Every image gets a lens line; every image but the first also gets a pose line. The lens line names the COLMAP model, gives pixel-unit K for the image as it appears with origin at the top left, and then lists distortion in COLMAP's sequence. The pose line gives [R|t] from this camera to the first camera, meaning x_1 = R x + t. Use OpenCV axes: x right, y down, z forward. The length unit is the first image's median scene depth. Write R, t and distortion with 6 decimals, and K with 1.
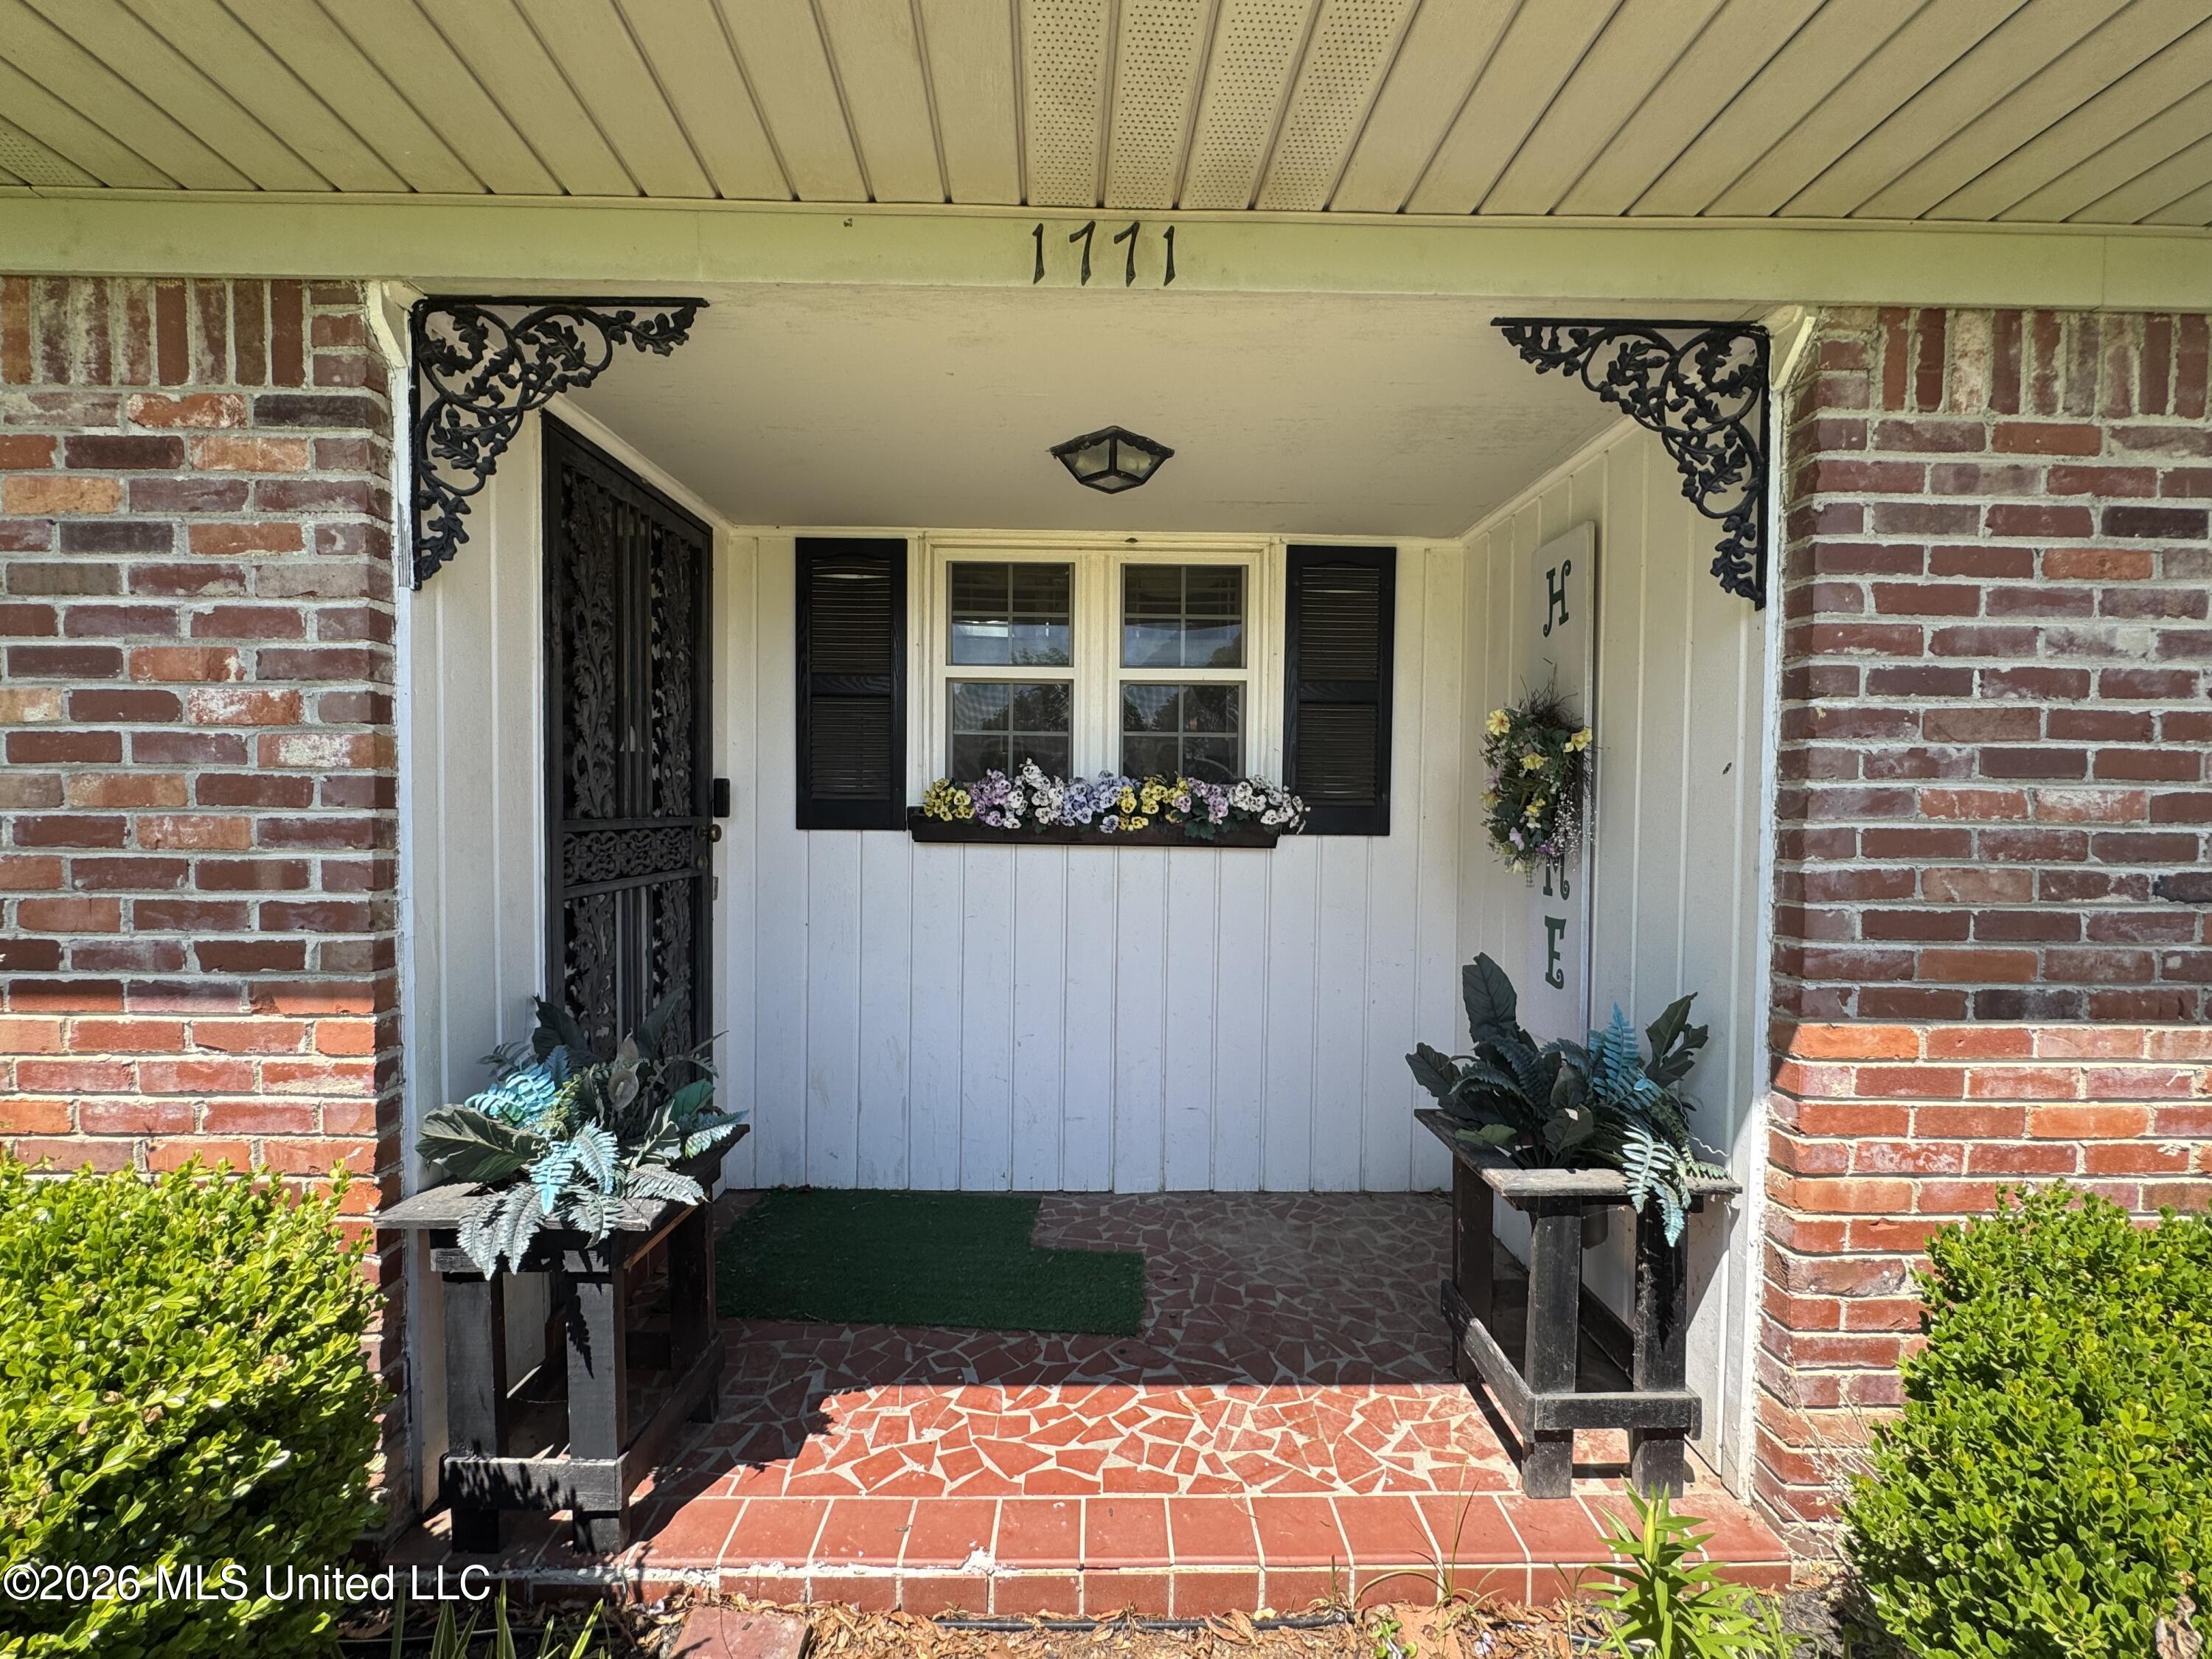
lens RADIAL K [[955.0, 0, 1106.0], [0, 955.0, 829.5], [0, 0, 1]] dist [-0.002375, -0.000224]
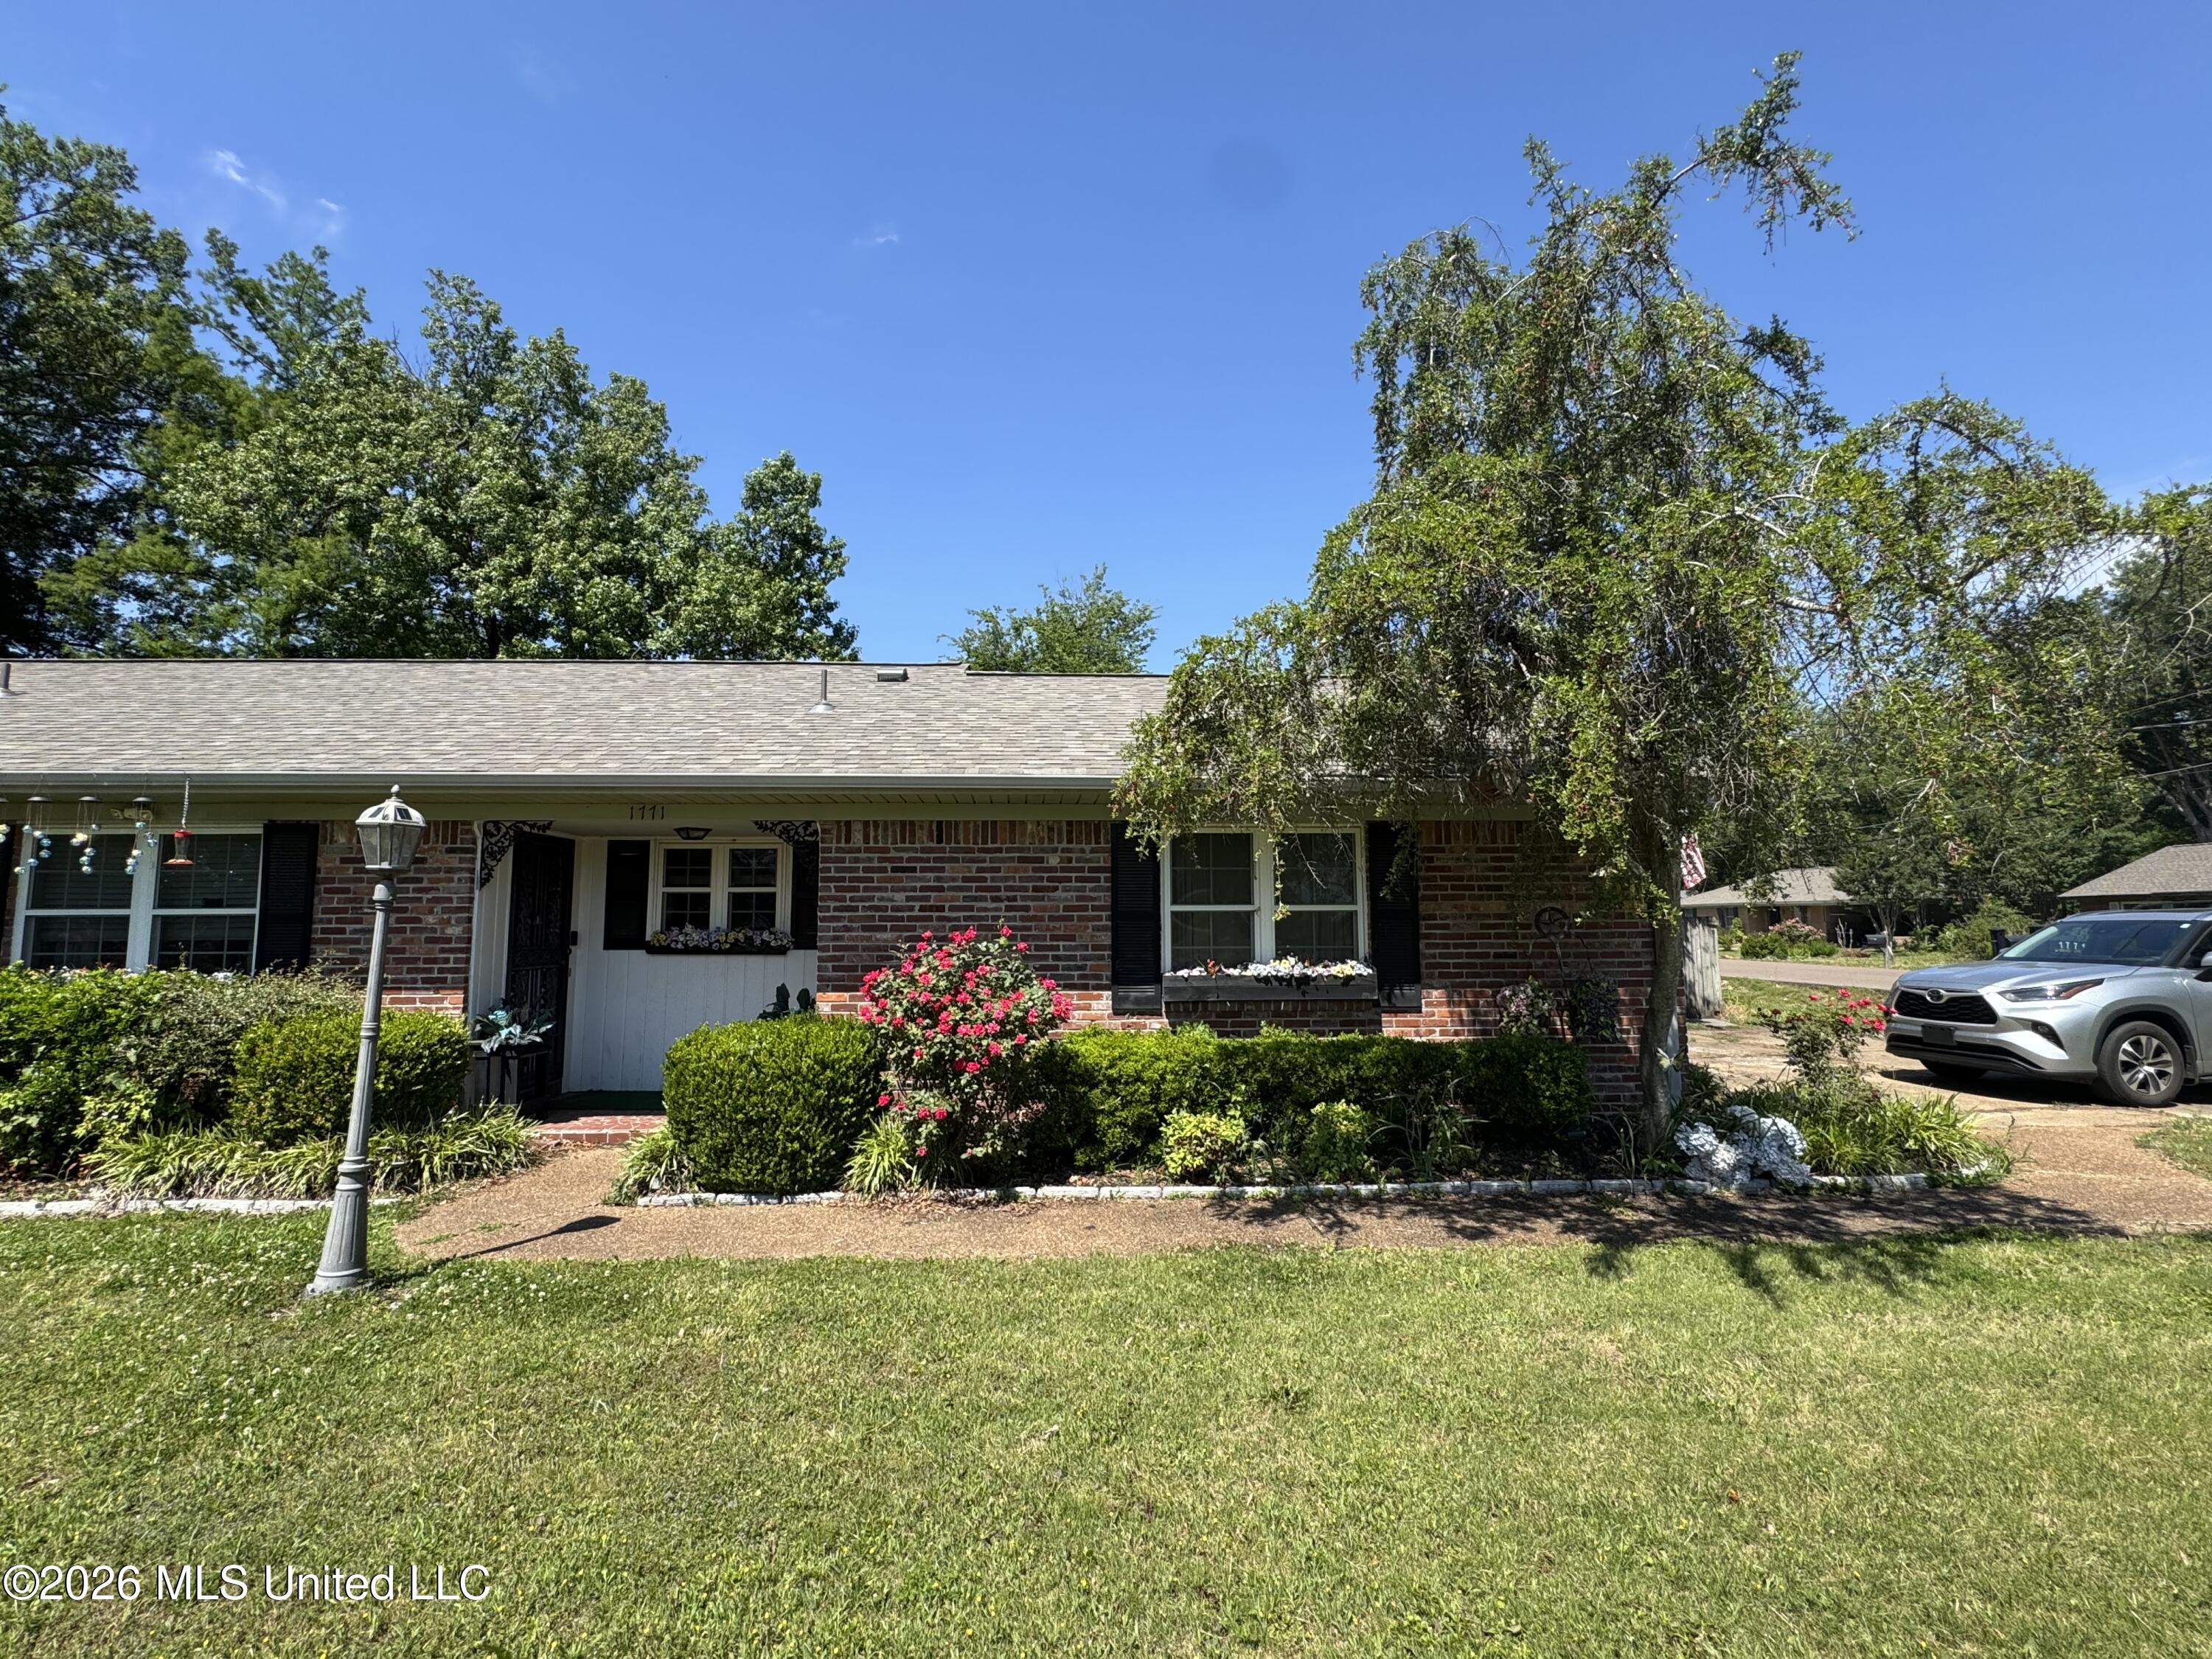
lens RADIAL K [[985.5, 0, 1107.6], [0, 985.5, 828.4], [0, 0, 1]] dist [-0.001296, -0.000094]
pose [[0.999720, -0.010121, 0.021388, 1.903307], [0.012762, 0.991797, -0.127187, 0.058247], [-0.019926, 0.127425, 0.991648, -3.315659]]
